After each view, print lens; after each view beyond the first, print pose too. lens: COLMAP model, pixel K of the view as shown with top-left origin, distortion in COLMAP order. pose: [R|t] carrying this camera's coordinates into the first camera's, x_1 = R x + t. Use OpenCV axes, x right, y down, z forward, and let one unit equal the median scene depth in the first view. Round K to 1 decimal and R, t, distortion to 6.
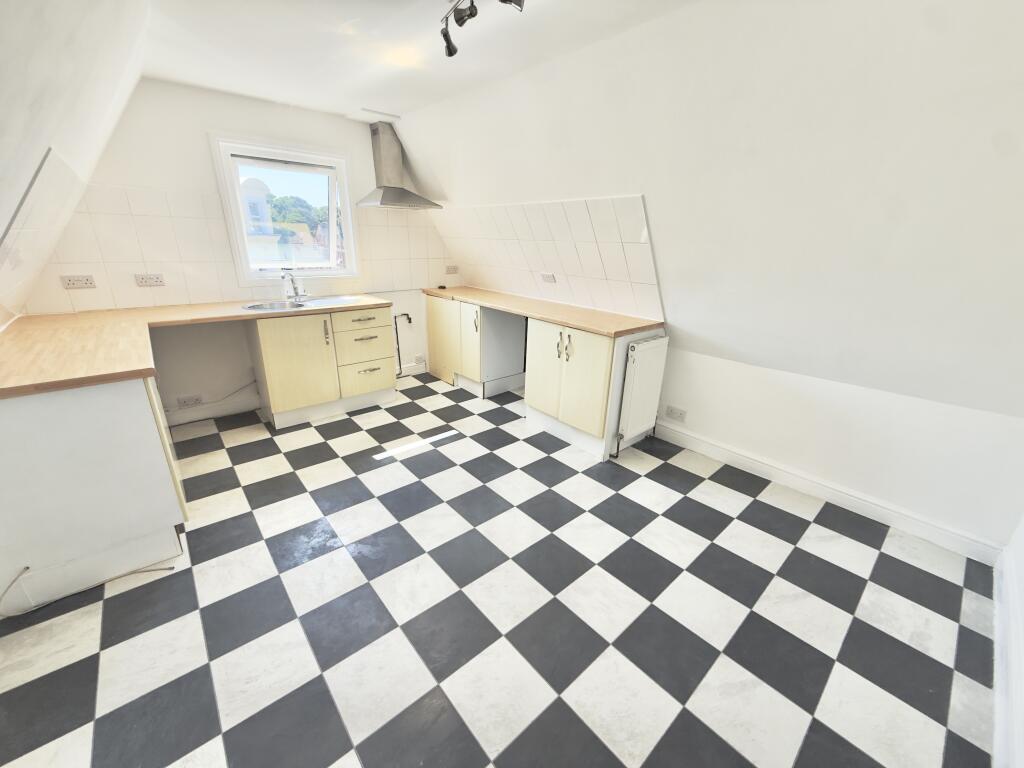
lens RADIAL K [[409.3, 0, 510.9], [0, 409.3, 385.3], [0, 0, 1]] dist [0.000119, -0.000859]
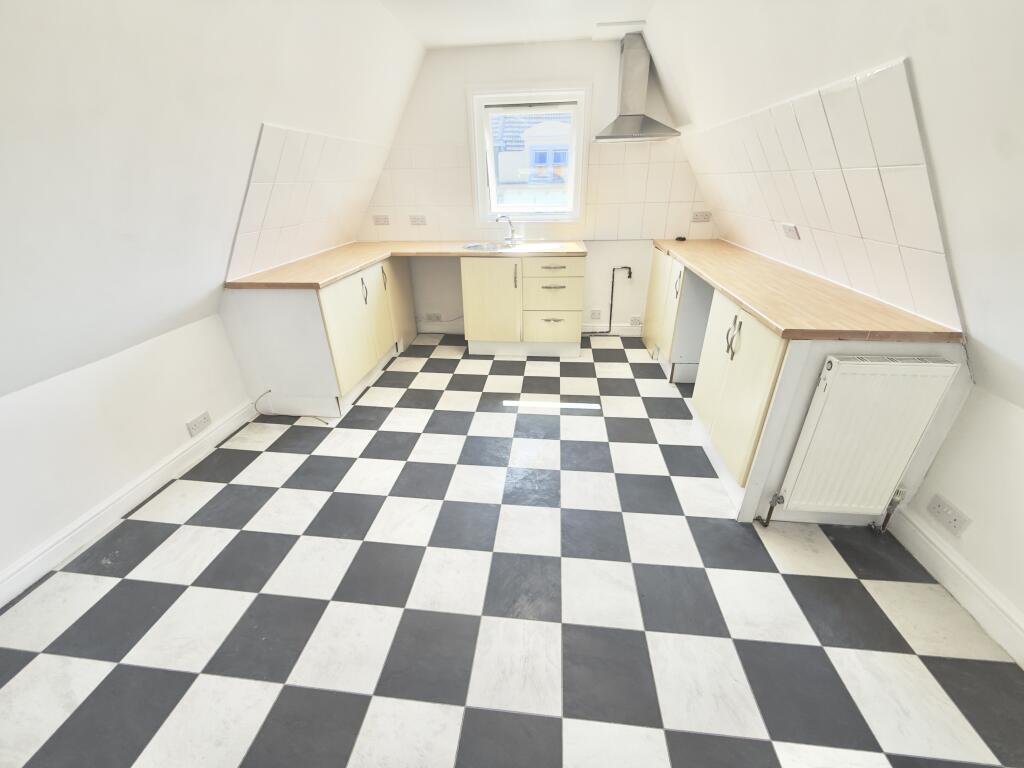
lens RADIAL K [[409.3, 0, 510.9], [0, 409.3, 385.0], [0, 0, 1]] dist [0.000119, -0.000859]
pose [[0.676809, 0.294735, -0.674582, 0.328661], [-0.215567, 0.955534, 0.201209, -0.070337], [0.703890, 0.009238, 0.710249, 0.248441]]
